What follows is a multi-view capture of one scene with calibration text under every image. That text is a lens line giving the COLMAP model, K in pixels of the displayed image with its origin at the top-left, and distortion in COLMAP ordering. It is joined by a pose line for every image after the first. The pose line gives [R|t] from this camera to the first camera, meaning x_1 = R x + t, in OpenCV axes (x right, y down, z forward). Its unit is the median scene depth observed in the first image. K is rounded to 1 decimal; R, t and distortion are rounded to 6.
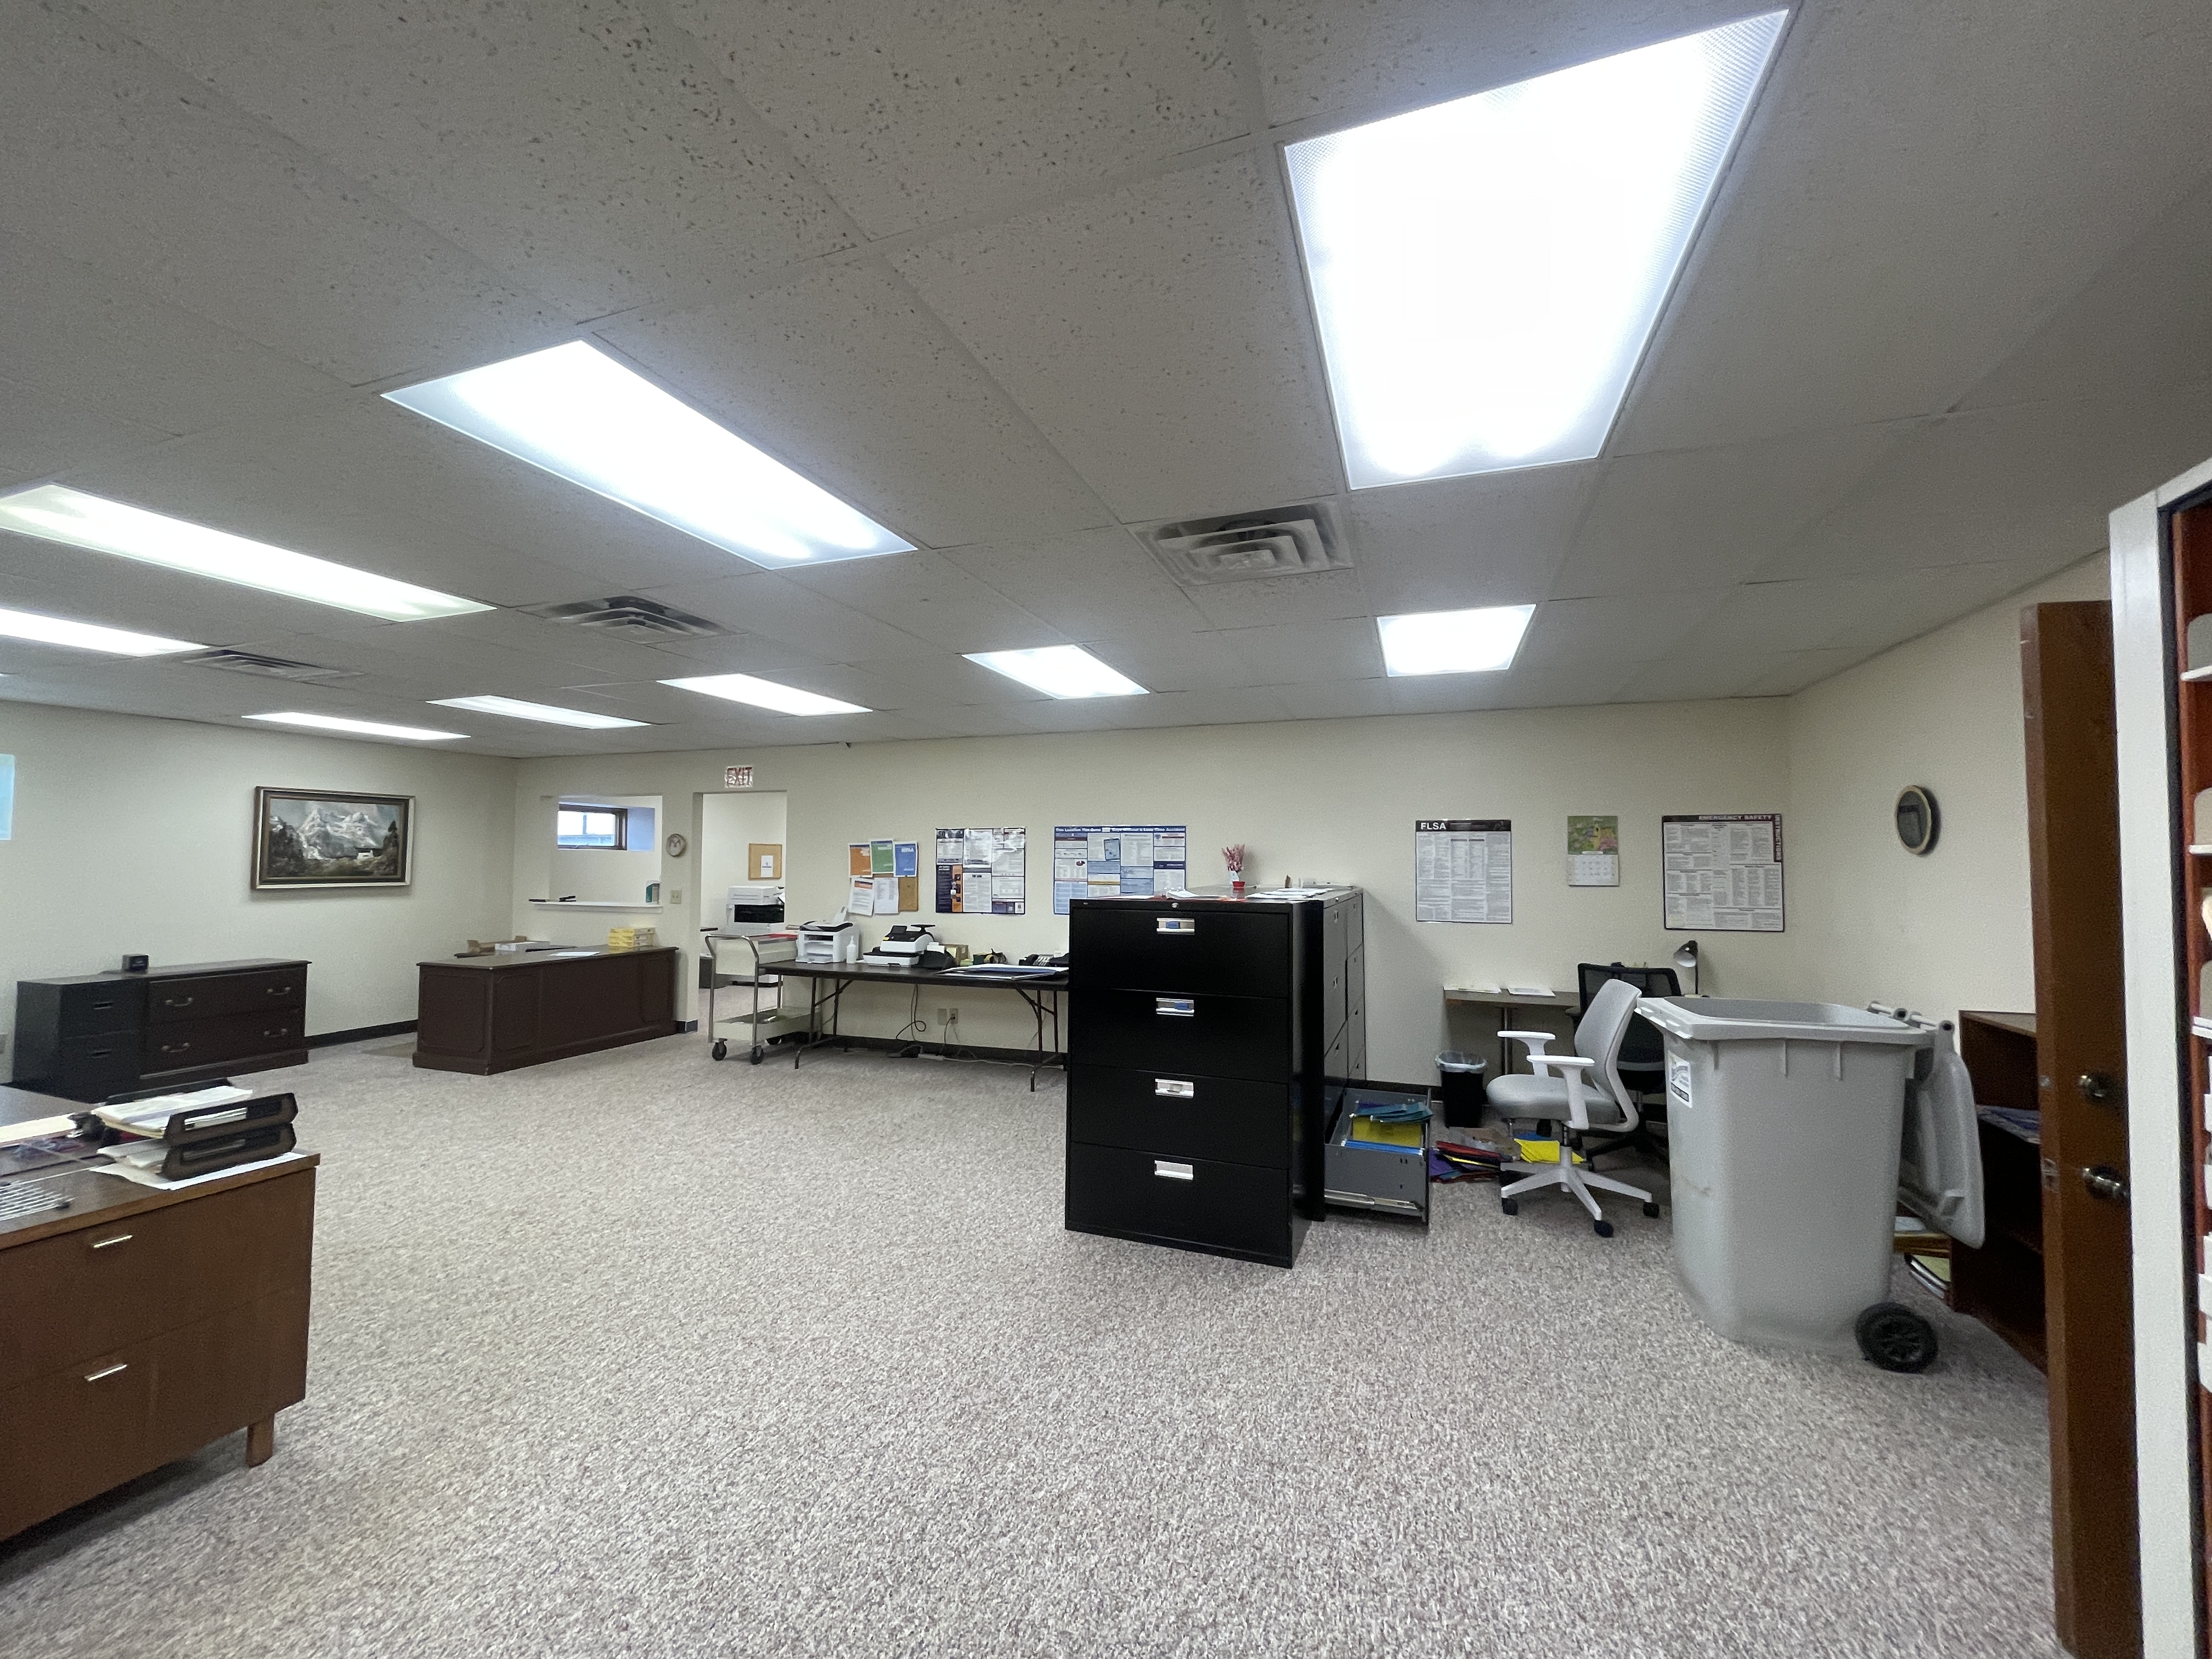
lens RADIAL K [[892.1, 0, 1117.5], [0, 892.1, 837.1], [0, 0, 1]] dist [-0.003660, -0.000325]
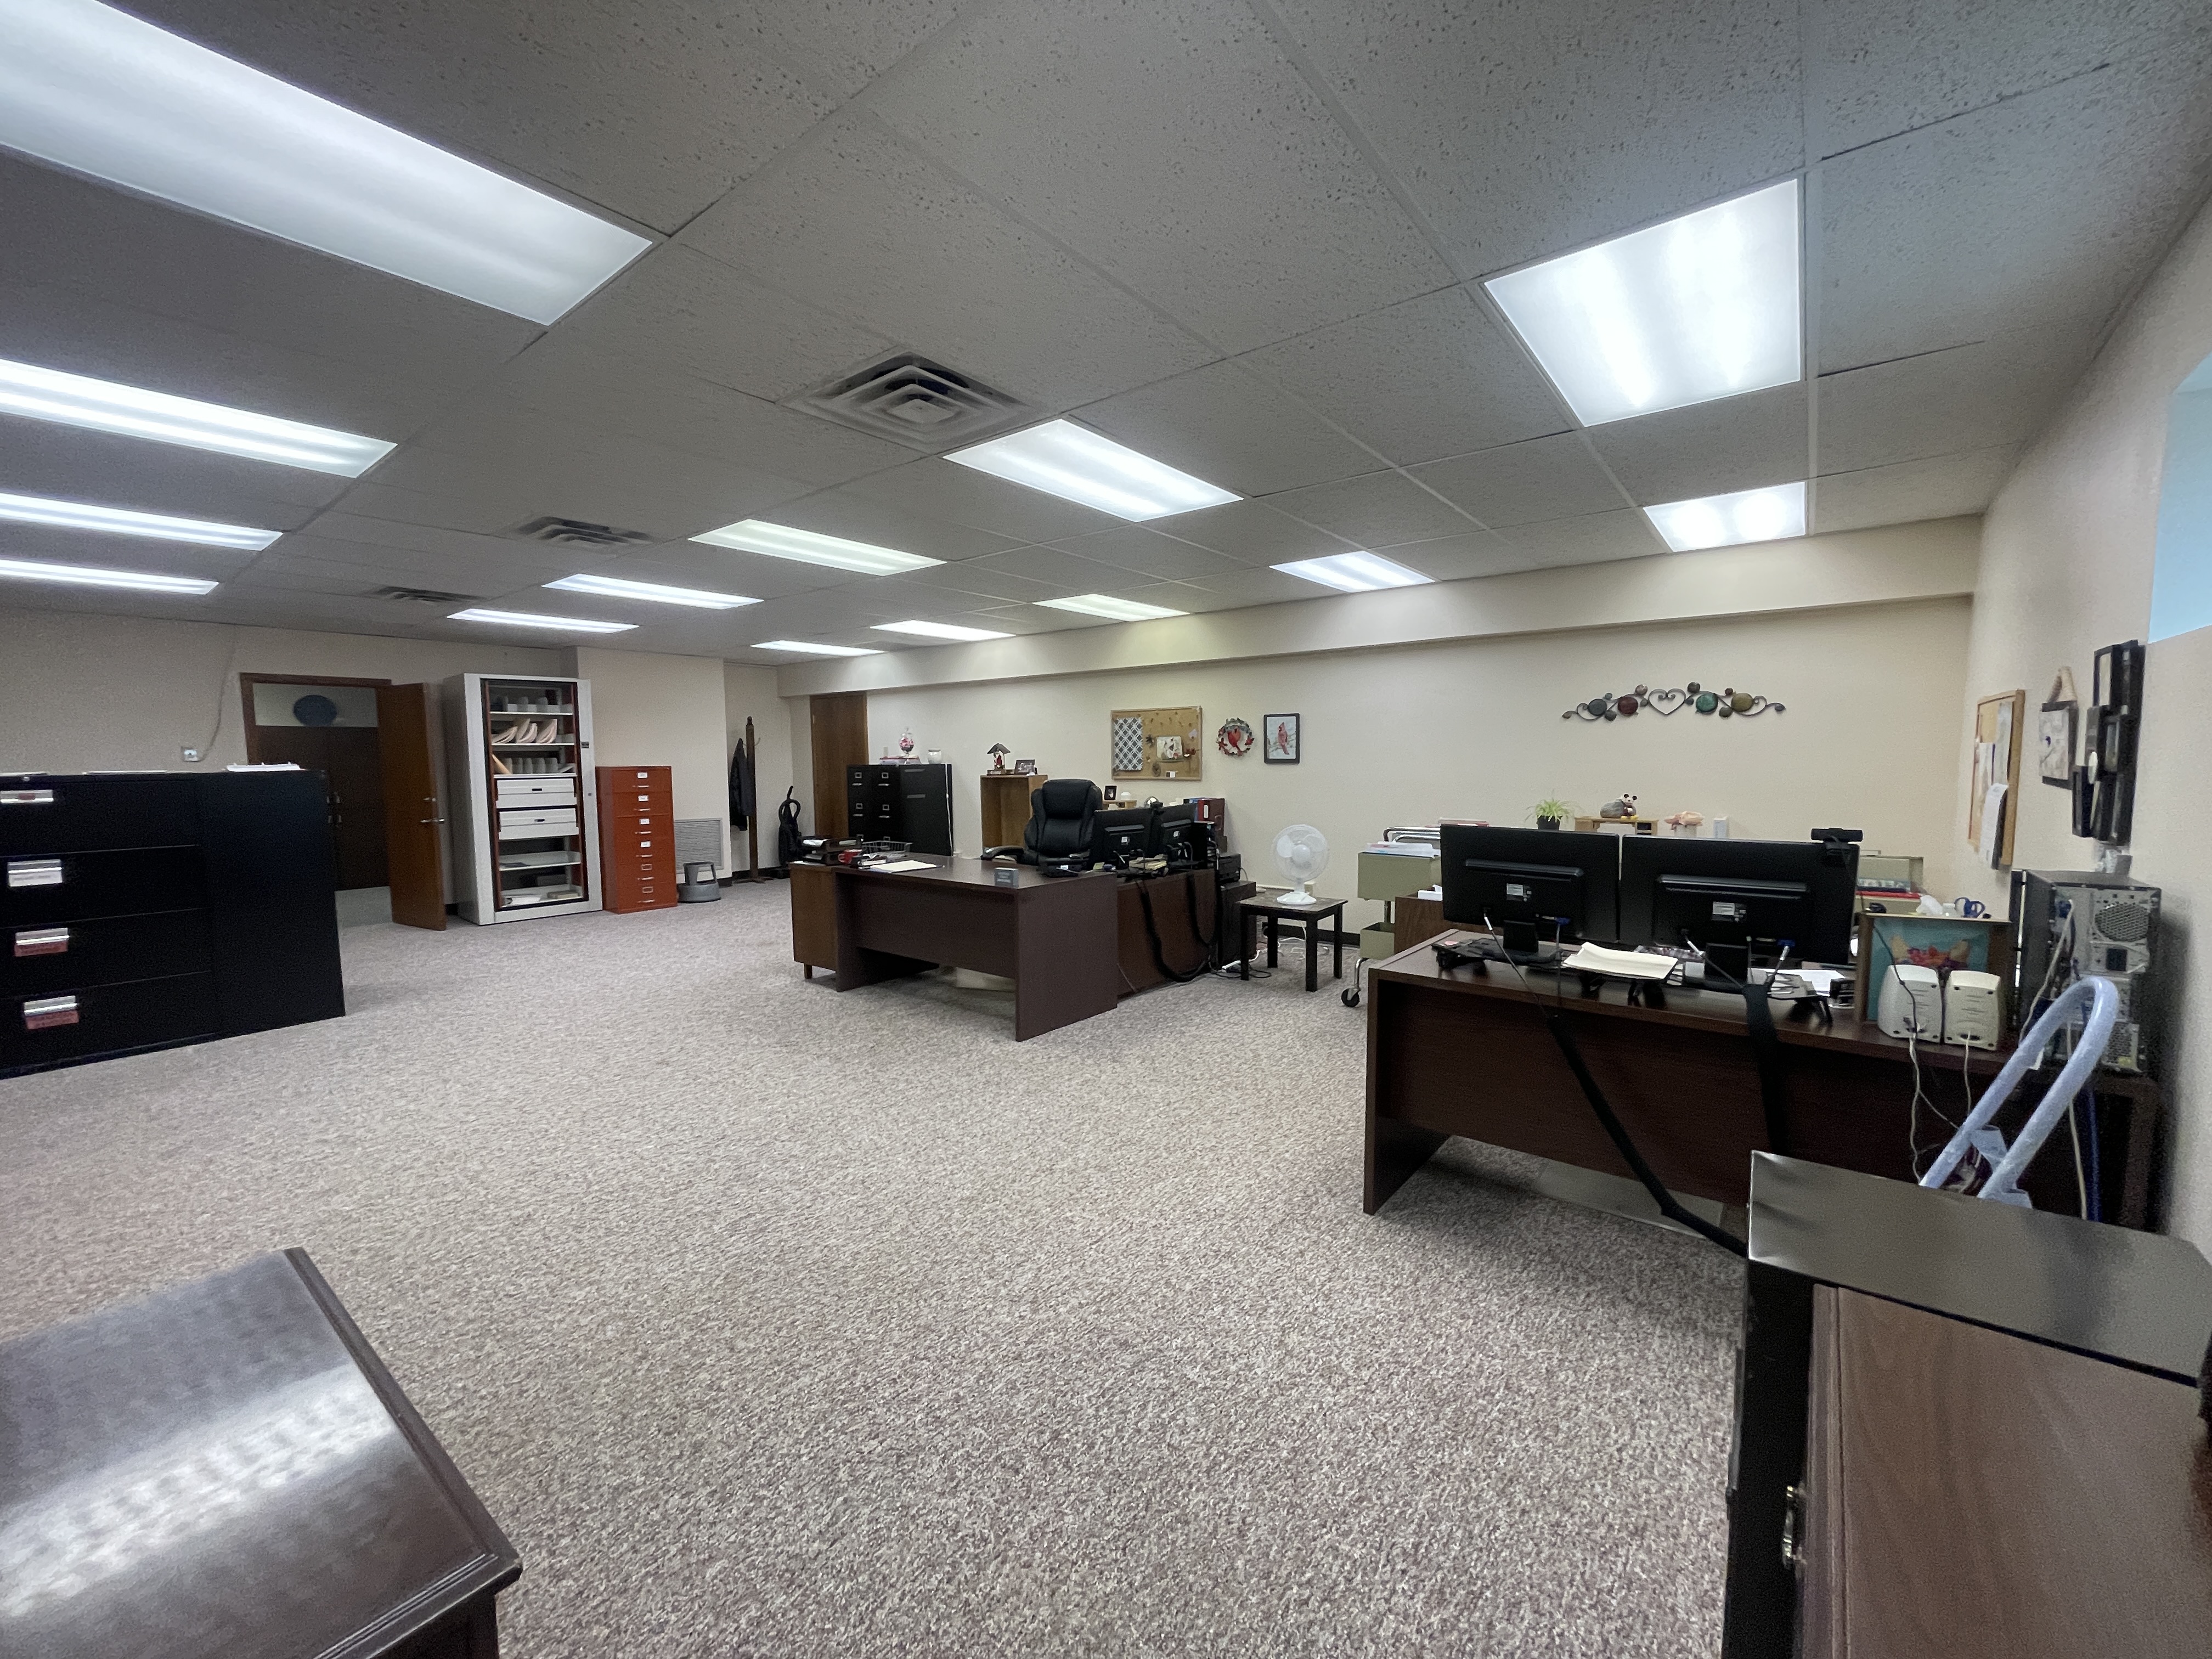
lens RADIAL K [[892.1, 0, 1105.3], [0, 892.1, 831.6], [0, 0, 1]] dist [-0.003660, -0.000325]
pose [[-0.947450, -0.030035, 0.318490, -1.333520], [-0.013546, 0.998457, 0.053862, 0.068006], [-0.319616, 0.046717, -0.946395, 1.617006]]
